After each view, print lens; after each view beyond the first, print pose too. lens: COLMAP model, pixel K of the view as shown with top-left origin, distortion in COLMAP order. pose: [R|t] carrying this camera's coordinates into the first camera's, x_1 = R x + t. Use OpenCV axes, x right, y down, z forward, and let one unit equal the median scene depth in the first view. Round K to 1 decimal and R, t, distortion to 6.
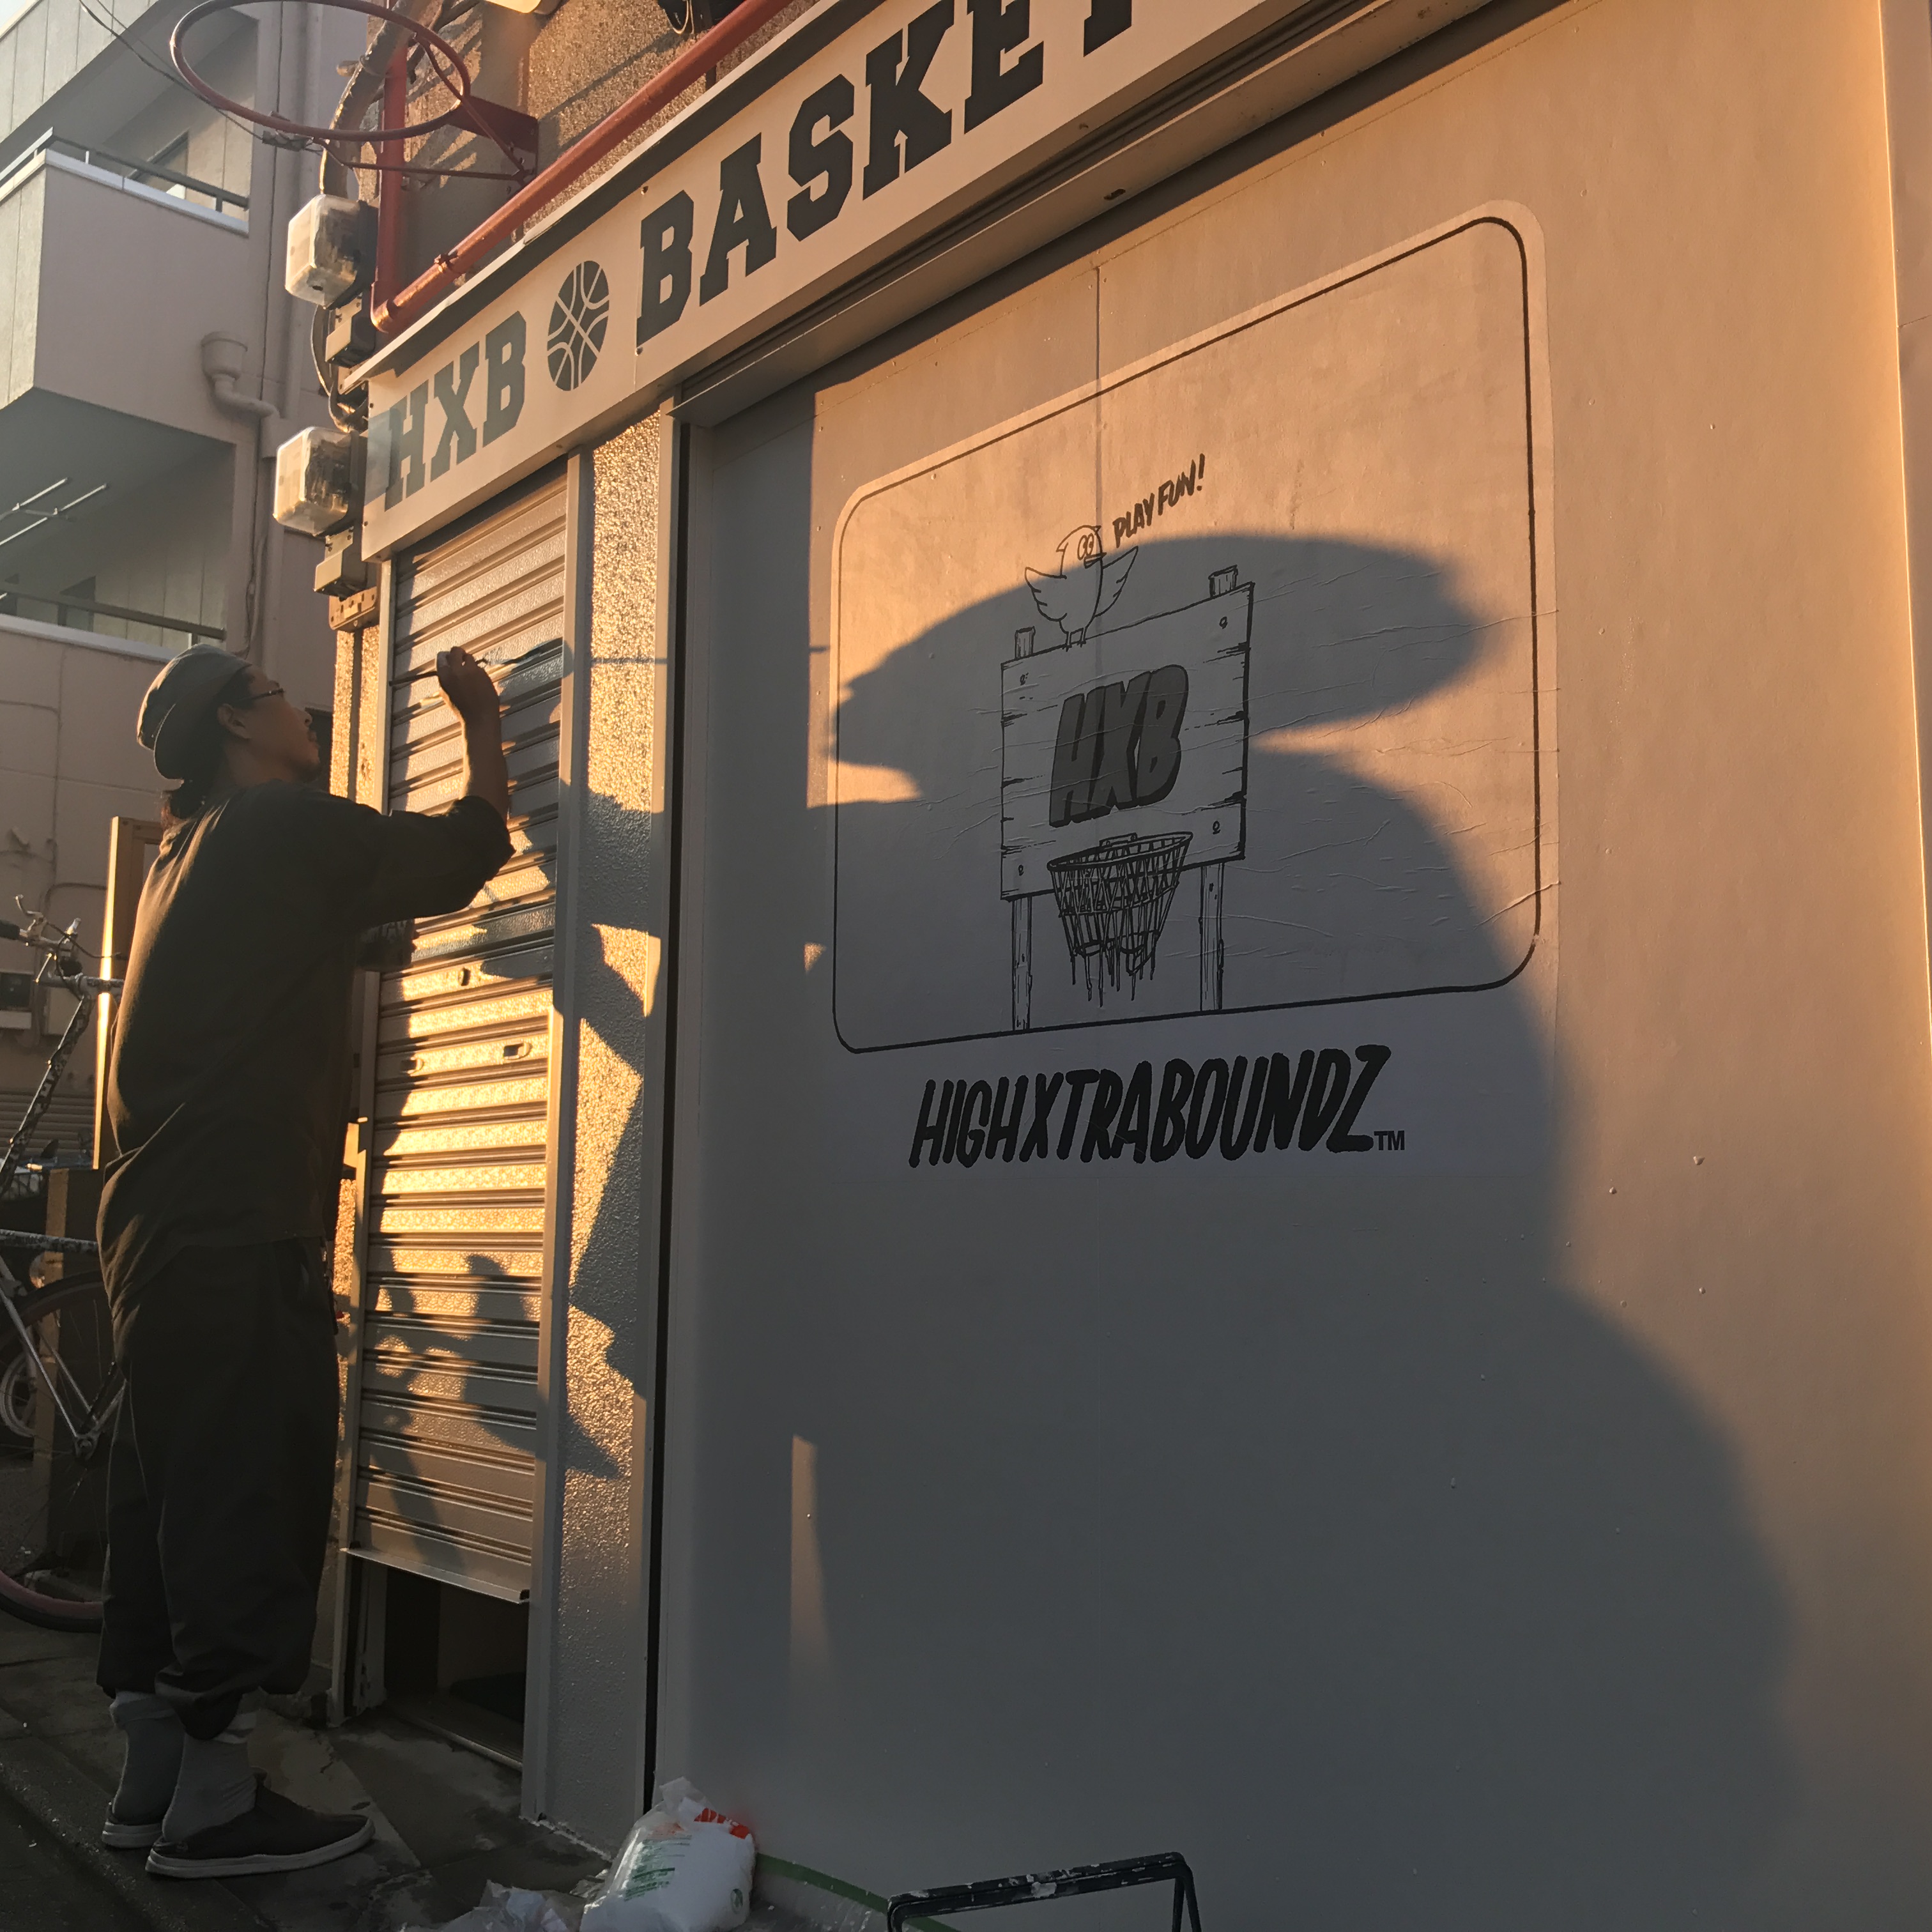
lens RADIAL K [[2055.1, 0, 964.7], [0, 2055.1, 970.5], [0, 0, 1]] dist [0.007811, 0.000000]
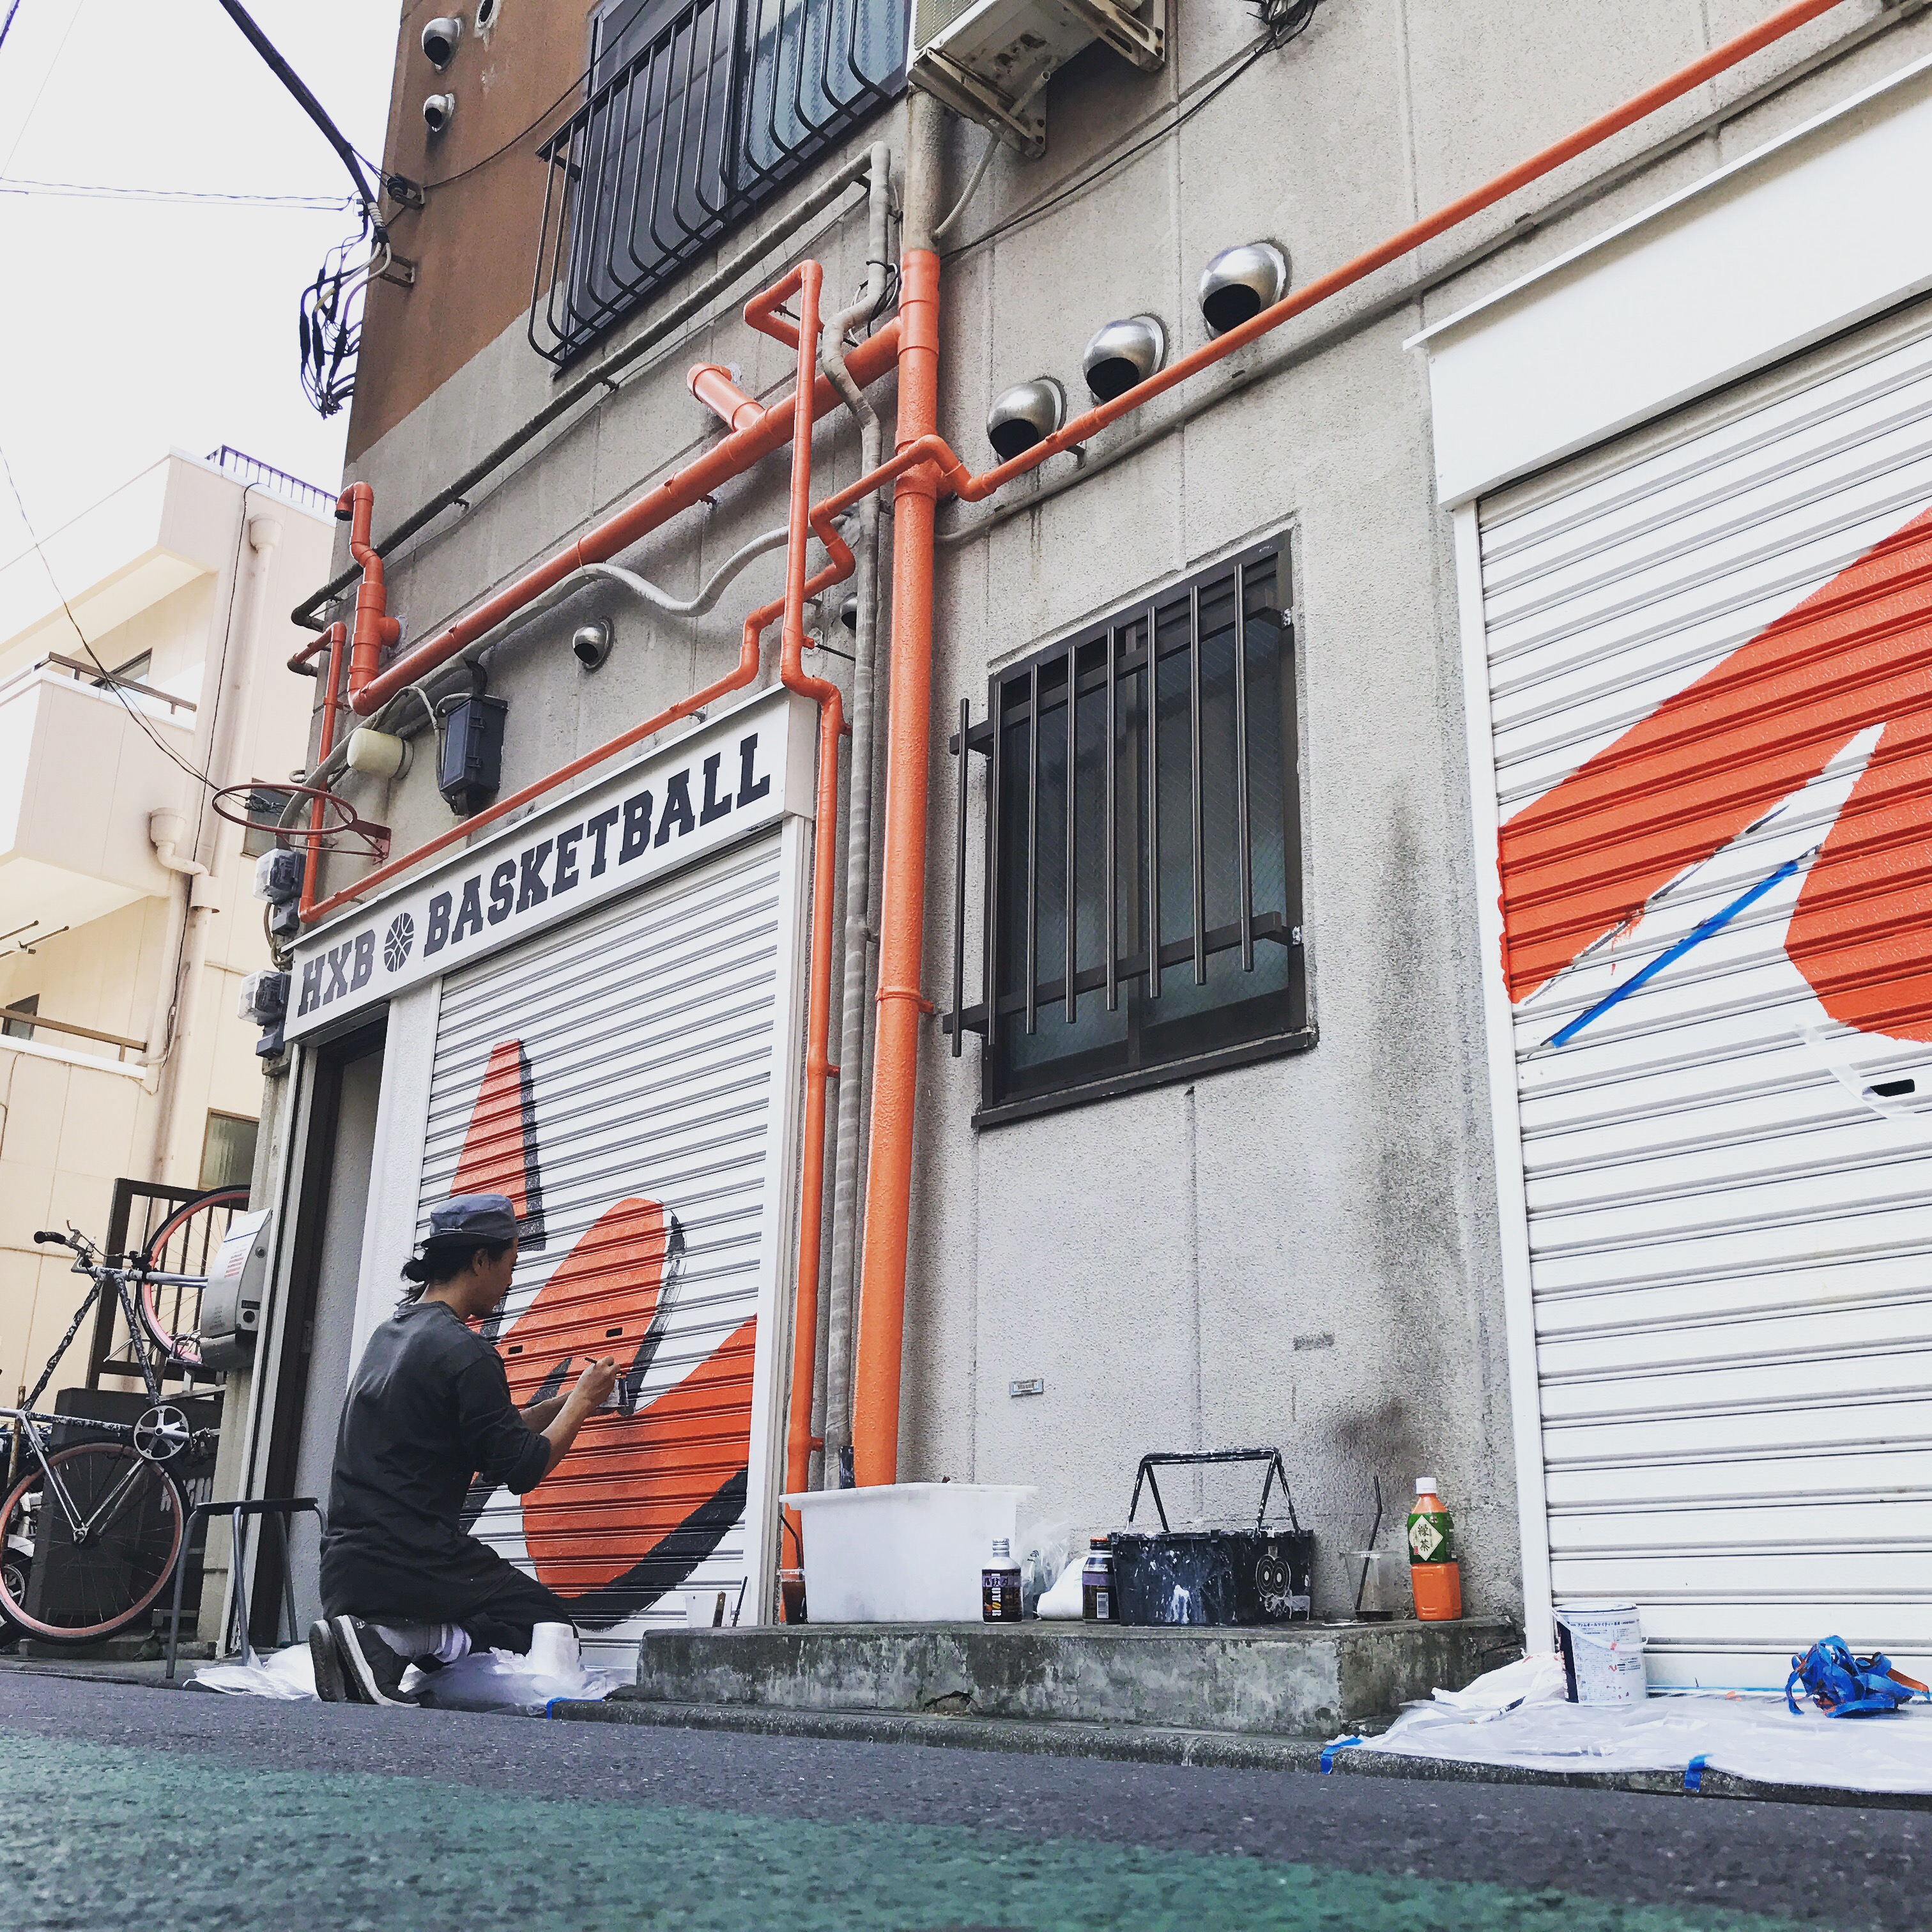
lens RADIAL K [[2055.1, 0, 971.2], [0, 2055.1, 966.2], [0, 0, 1]] dist [0.007811, 0.000000]
pose [[0.998097, 0.025630, 0.056085, 0.283117], [-0.014044, 0.980106, -0.197976, 0.120989], [-0.060043, 0.196812, 0.978601, -1.105460]]
